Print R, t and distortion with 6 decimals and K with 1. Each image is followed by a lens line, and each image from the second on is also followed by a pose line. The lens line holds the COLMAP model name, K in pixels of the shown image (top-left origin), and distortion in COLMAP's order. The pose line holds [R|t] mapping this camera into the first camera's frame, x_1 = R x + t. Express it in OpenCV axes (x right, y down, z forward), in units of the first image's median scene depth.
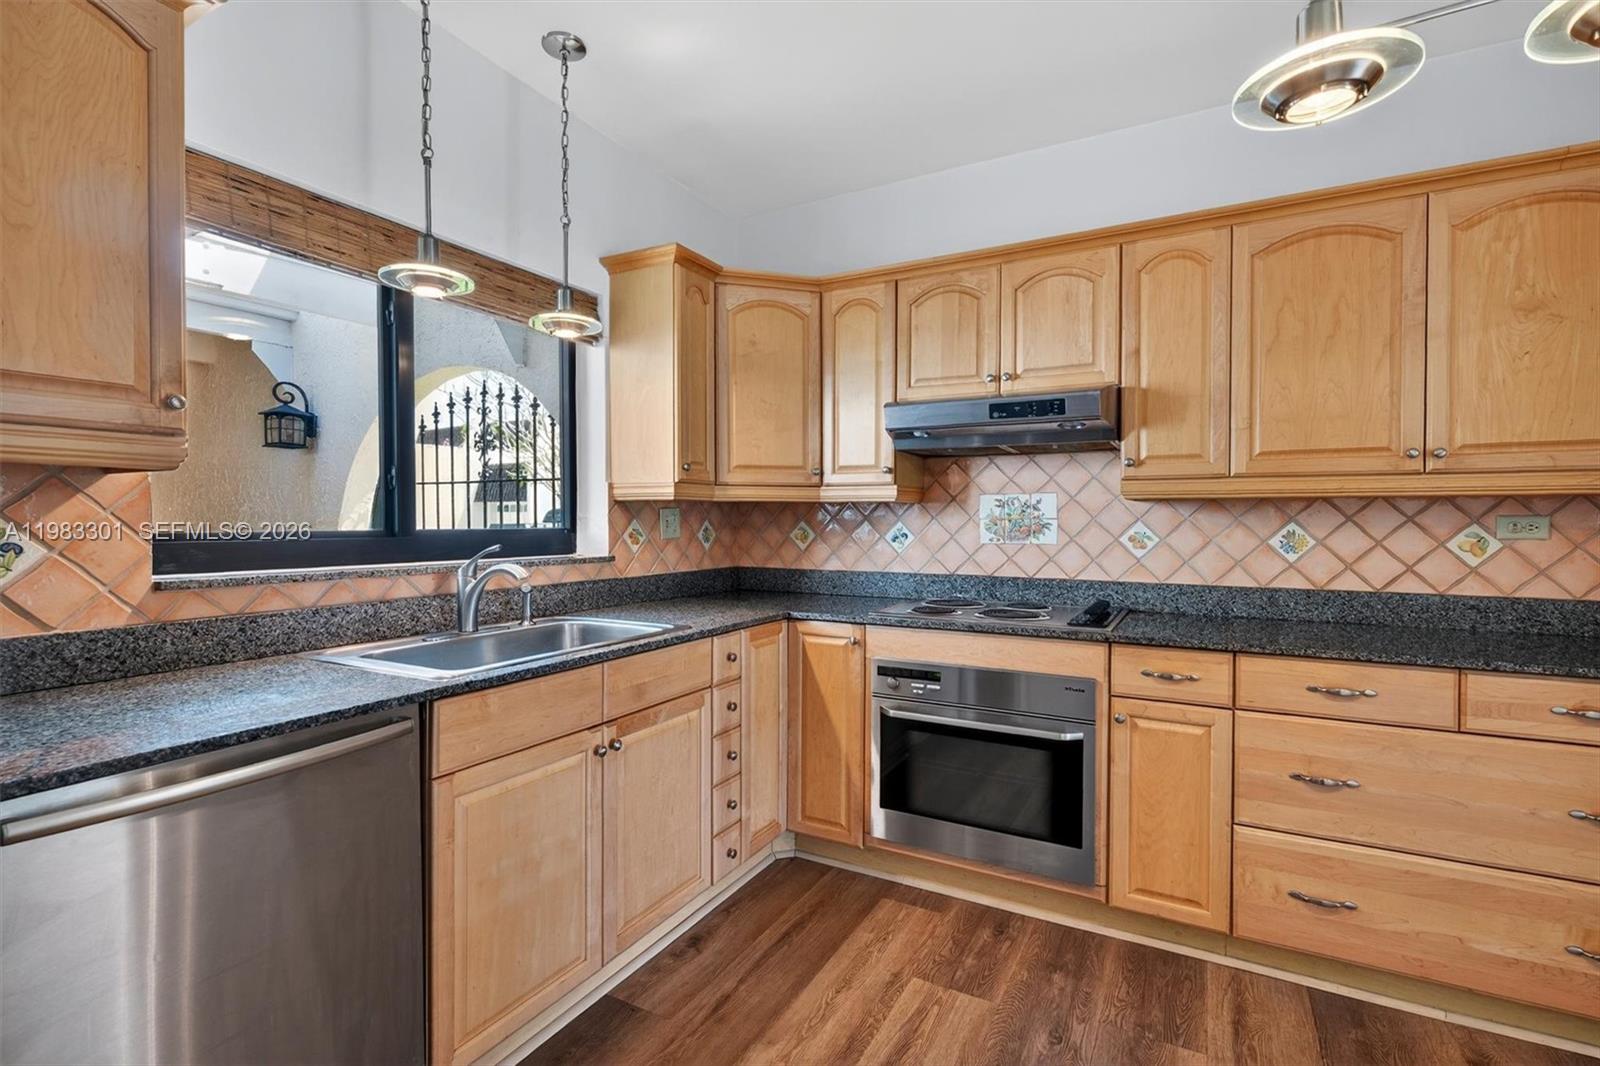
lens RADIAL K [[736.3, 0, 804.8], [0, 736.3, 534.1], [0, 0, 1]] dist [-0.001228, 0.000115]
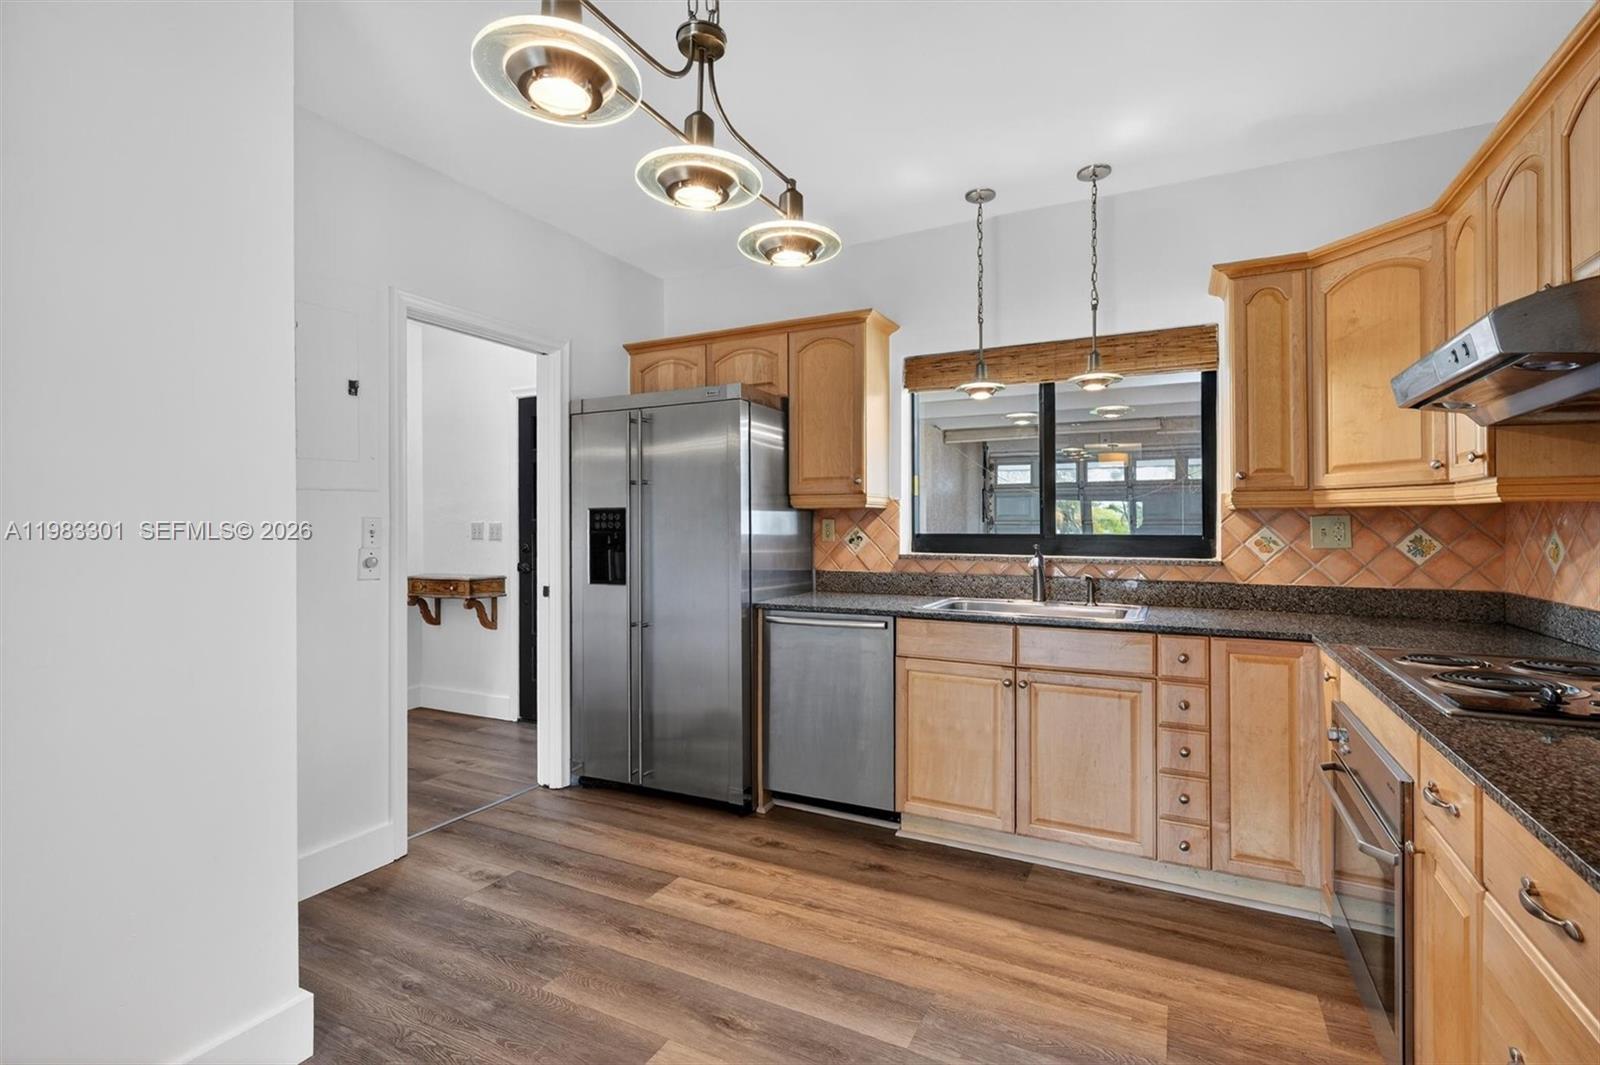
lens RADIAL K [[742.4, 0, 800.0], [0, 742.4, 532.5], [0, 0, 1]] dist [0.003705, 0.000113]
pose [[0.031294, 0.010148, -0.999459, 0.855545], [-0.019530, 0.999764, 0.009540, -0.011481], [0.999319, 0.019221, 0.031485, 0.373825]]
